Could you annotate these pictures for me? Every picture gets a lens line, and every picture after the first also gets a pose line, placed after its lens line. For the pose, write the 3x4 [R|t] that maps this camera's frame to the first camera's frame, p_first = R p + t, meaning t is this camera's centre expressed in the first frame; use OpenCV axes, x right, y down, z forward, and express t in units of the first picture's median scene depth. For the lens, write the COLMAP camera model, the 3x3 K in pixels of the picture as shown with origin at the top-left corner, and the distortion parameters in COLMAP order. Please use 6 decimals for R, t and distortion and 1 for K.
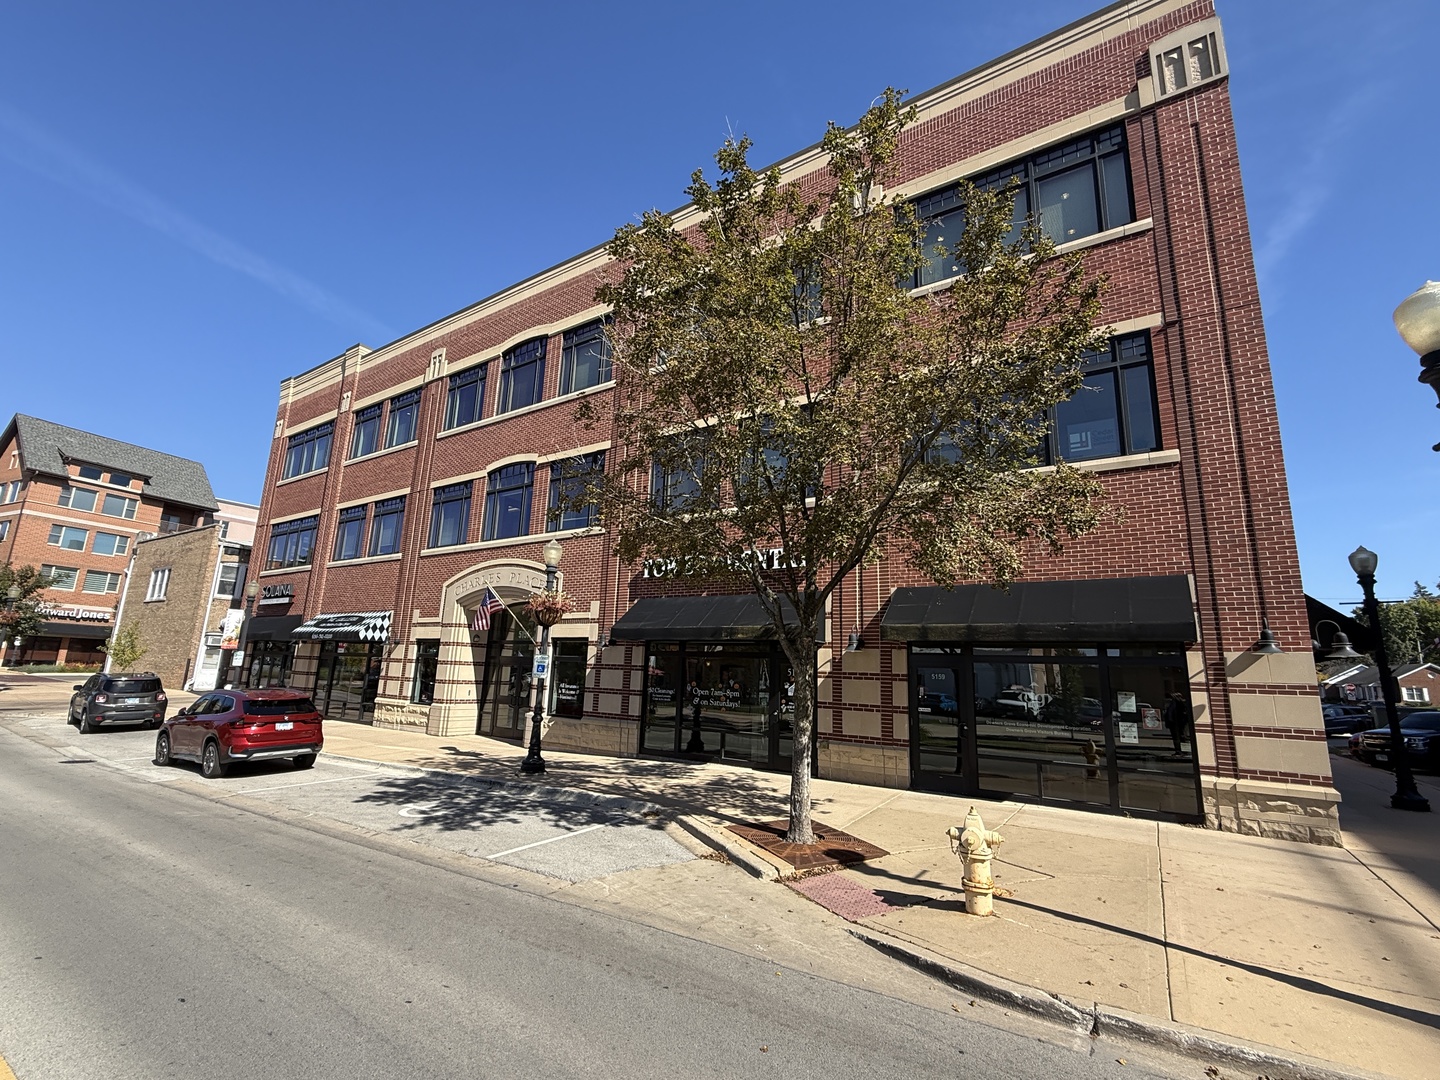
lens RADIAL K [[630.5, 0, 720.0], [0, 630.5, 540.0], [0, 0, 1]] dist [-0.000367, -0.000053]
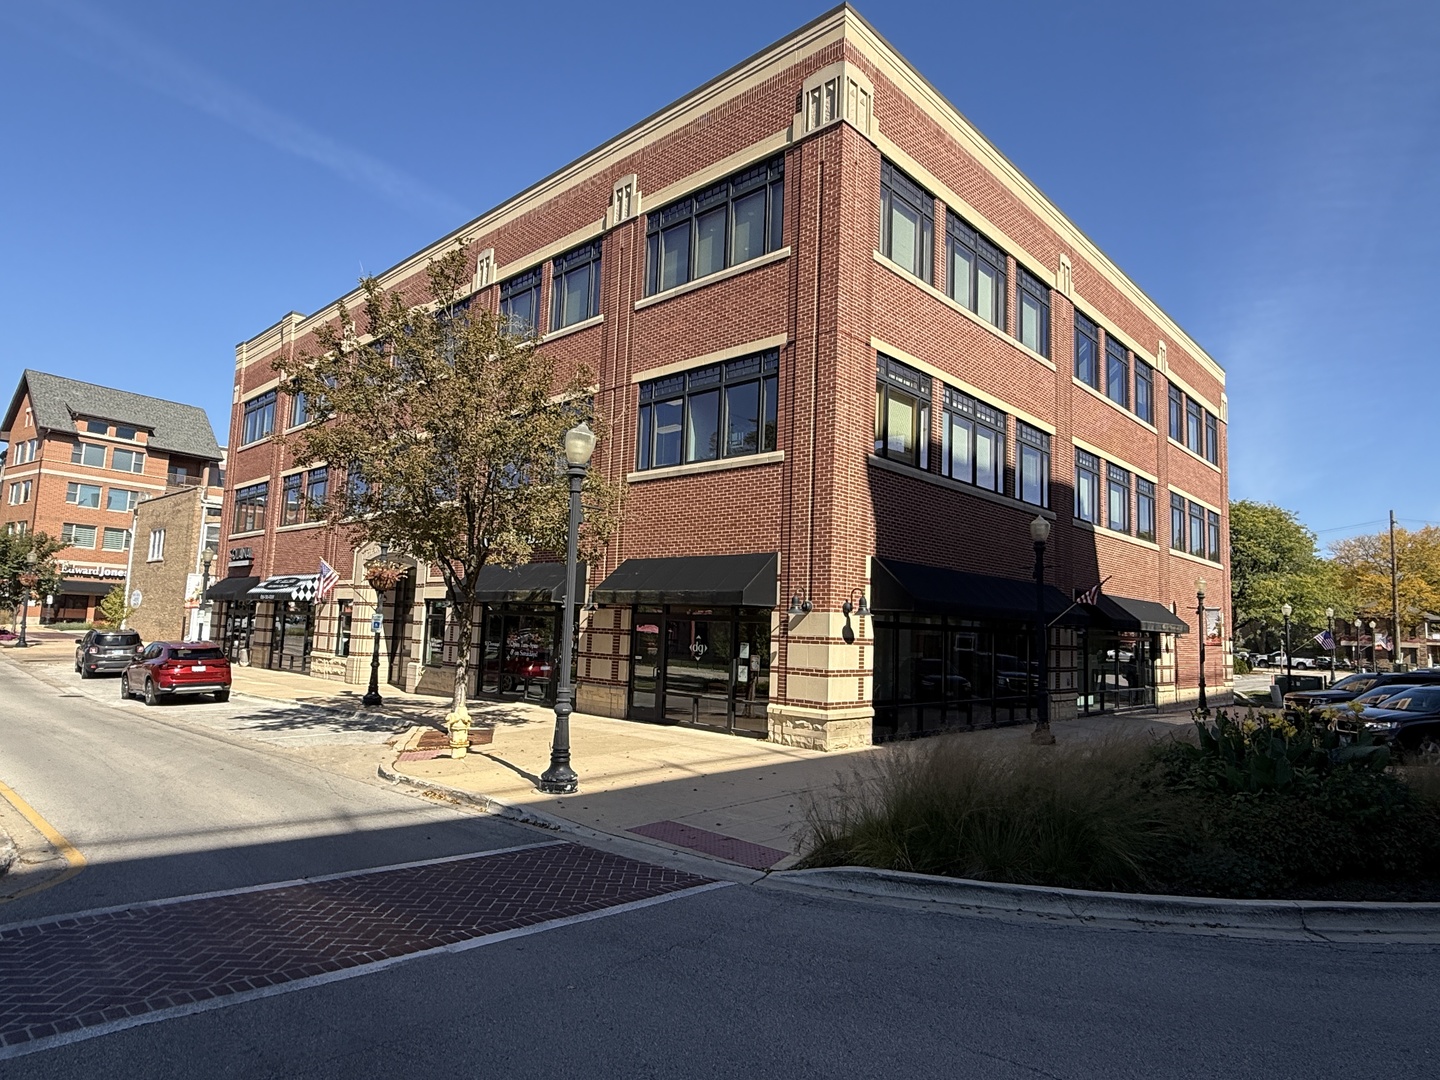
lens RADIAL K [[817.5, 0, 720.0], [0, 817.5, 540.0], [0, 0, 1]] dist [-0.001306, -0.000033]
pose [[0.987314, -0.016075, -0.157964, 0.409693], [0.030940, 0.995269, 0.092104, -0.057854], [0.155736, -0.095823, 0.983140, -0.296185]]
